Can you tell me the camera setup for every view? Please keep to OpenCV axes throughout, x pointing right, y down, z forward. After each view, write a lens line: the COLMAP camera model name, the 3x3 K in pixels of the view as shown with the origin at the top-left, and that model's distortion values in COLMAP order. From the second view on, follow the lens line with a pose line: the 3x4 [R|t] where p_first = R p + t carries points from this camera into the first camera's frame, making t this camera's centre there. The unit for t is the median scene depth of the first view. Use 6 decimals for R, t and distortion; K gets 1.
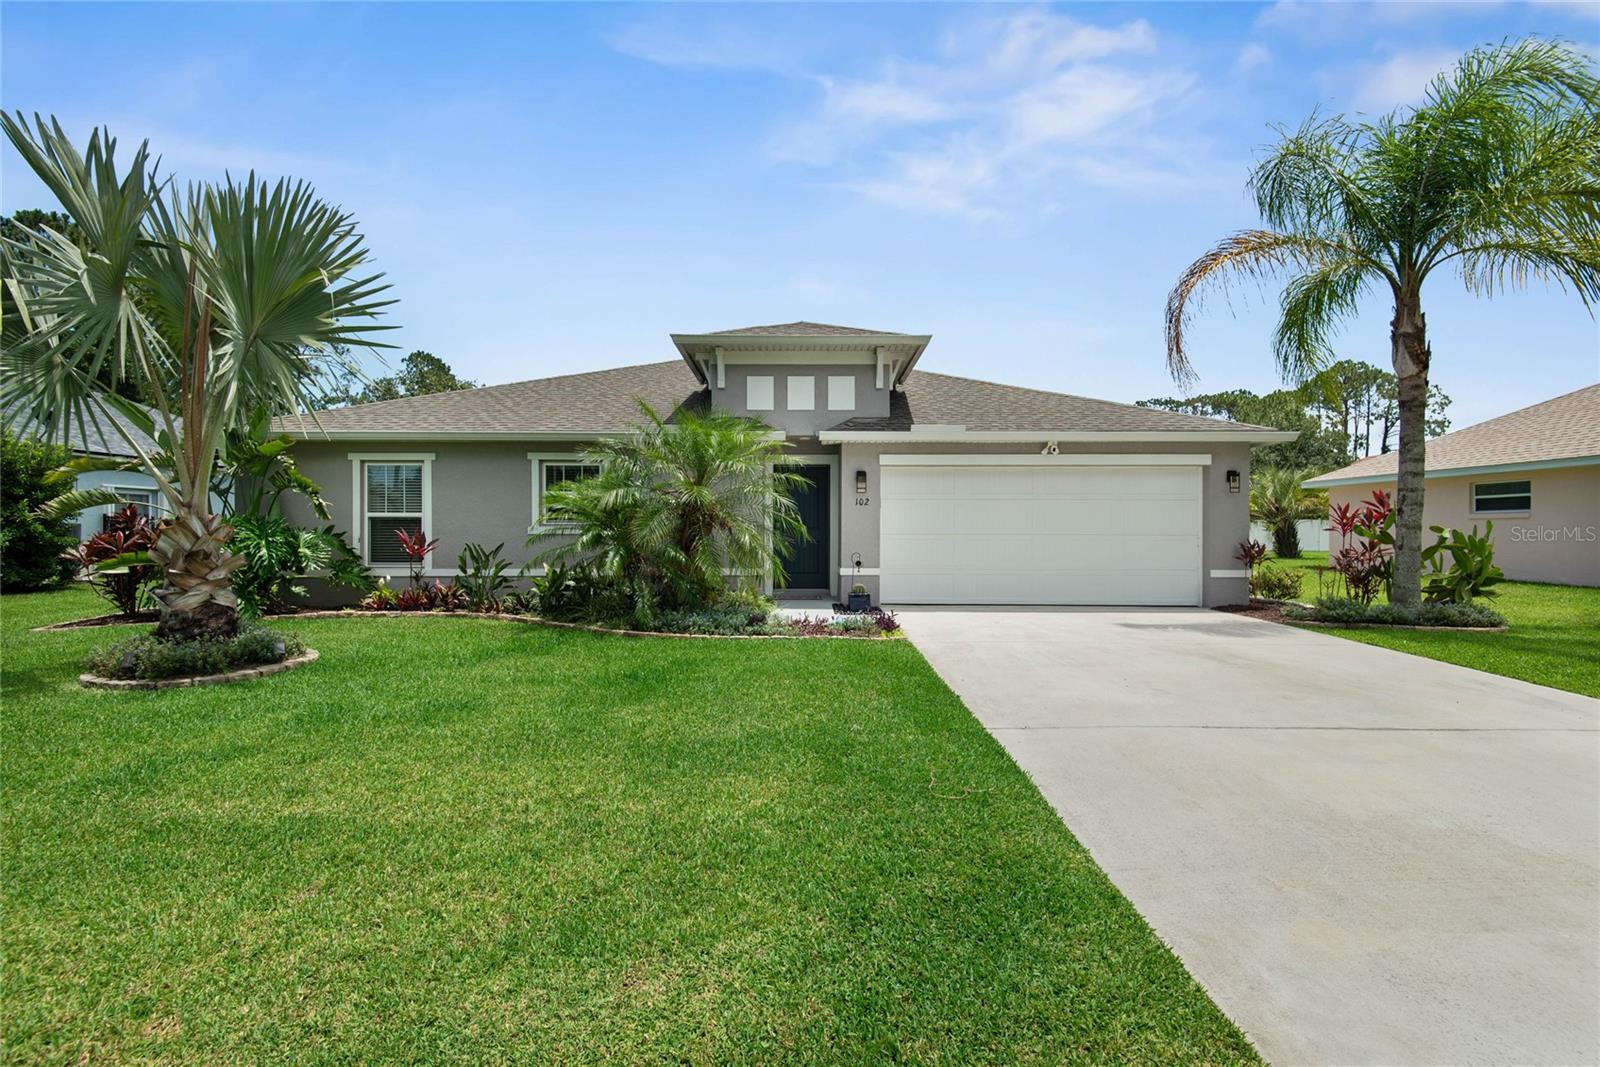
lens RADIAL K [[714.5, 0, 800.0], [0, 714.5, 533.5], [0, 0, 1]] dist [0.019665, -0.011210]
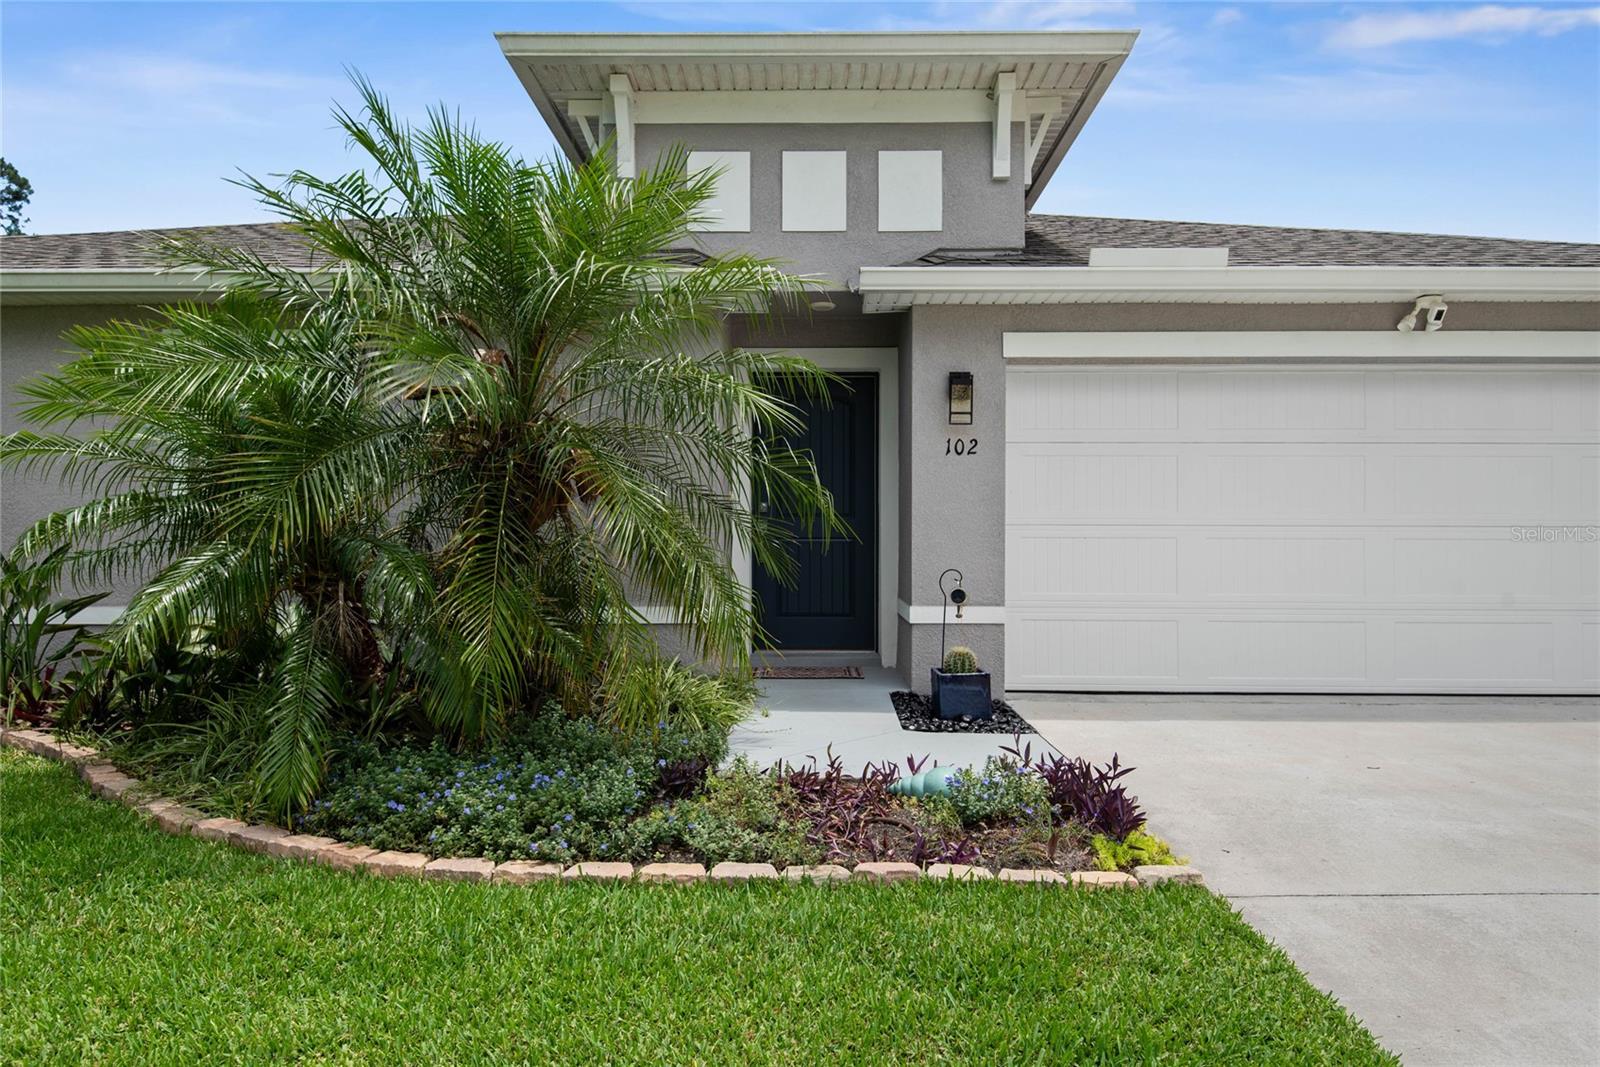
lens RADIAL K [[1047.0, 0, 799.2], [0, 1047.0, 500.3], [0, 0, 1]] dist [0.027043, 0.000289]
pose [[0.999926, 0.000137, -0.012133, -0.000360], [-0.000575, 0.999348, -0.036103, 0.009262], [0.012120, 0.036107, 0.999274, 0.393273]]
